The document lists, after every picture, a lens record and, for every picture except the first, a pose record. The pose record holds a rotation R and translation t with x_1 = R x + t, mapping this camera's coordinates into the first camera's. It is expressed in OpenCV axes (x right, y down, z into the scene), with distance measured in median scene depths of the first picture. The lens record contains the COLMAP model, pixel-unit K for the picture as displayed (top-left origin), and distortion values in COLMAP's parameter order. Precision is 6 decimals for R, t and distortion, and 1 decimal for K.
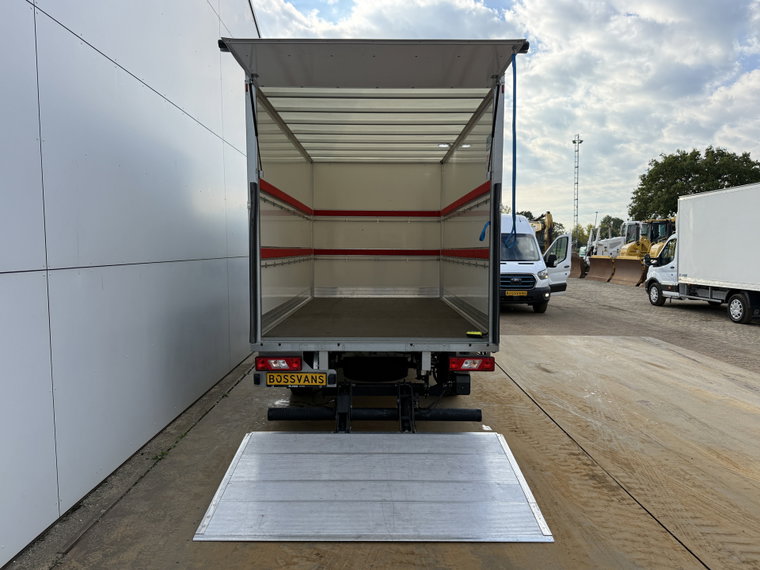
lens RADIAL K [[566.8, 0, 380.0], [0, 566.8, 285.0], [0, 0, 1]] dist [0.080314, -0.128601]
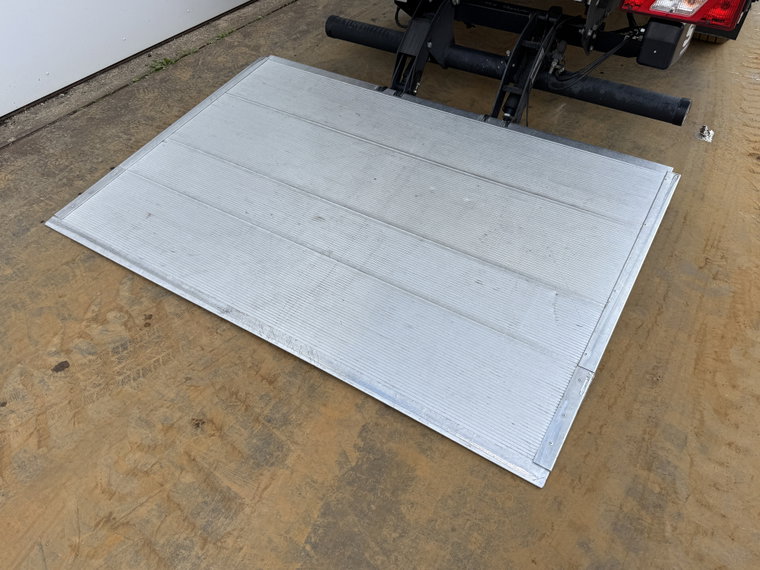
lens RADIAL K [[566.8, 0, 380.0], [0, 566.8, 285.0], [0, 0, 1]] dist [0.080314, -0.128601]
pose [[0.844452, 0.365797, -0.391270, 0.166332], [-0.019594, 0.751093, 0.659906, 0.018035], [0.535272, -0.549593, 0.641429, 0.386960]]
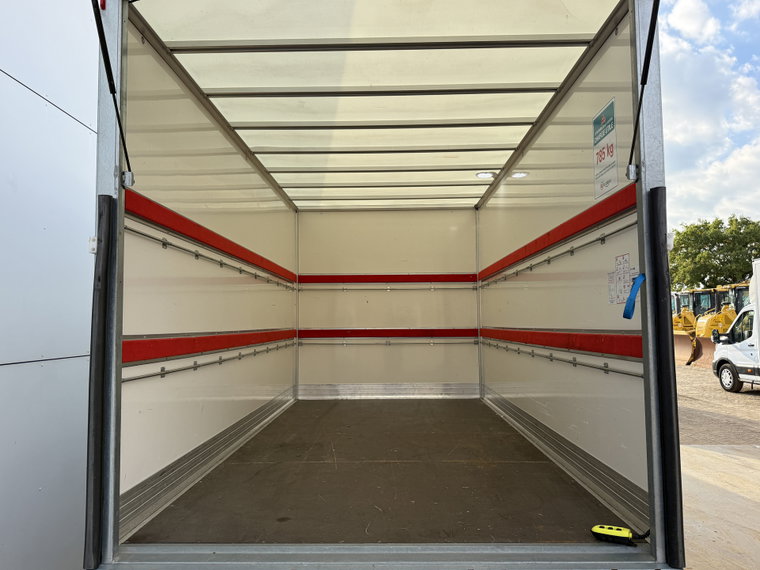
lens RADIAL K [[566.8, 0, 380.0], [0, 566.8, 285.0], [0, 0, 1]] dist [0.080314, -0.128601]
pose [[0.999675, -0.014185, -0.021195, 0.000932], [0.011268, 0.991196, -0.131926, -0.035690], [0.022880, 0.131644, 0.991033, 0.427046]]
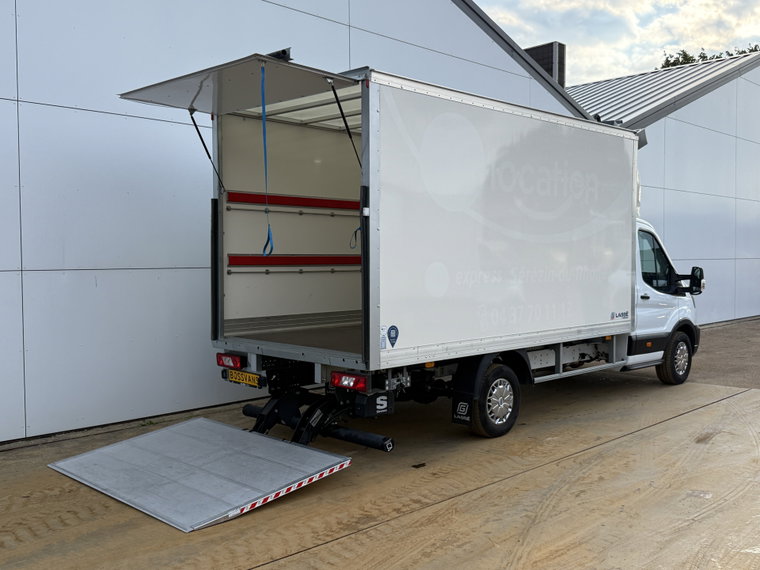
lens RADIAL K [[761.2, 0, 380.0], [0, 761.2, 285.0], [0, 0, 1]] dist [0.052556, -0.009659]
pose [[0.710952, 0.027159, -0.702716, 0.817729], [-0.043935, 0.999017, -0.005839, -0.009713], [0.701867, 0.035025, 0.711447, 0.117550]]
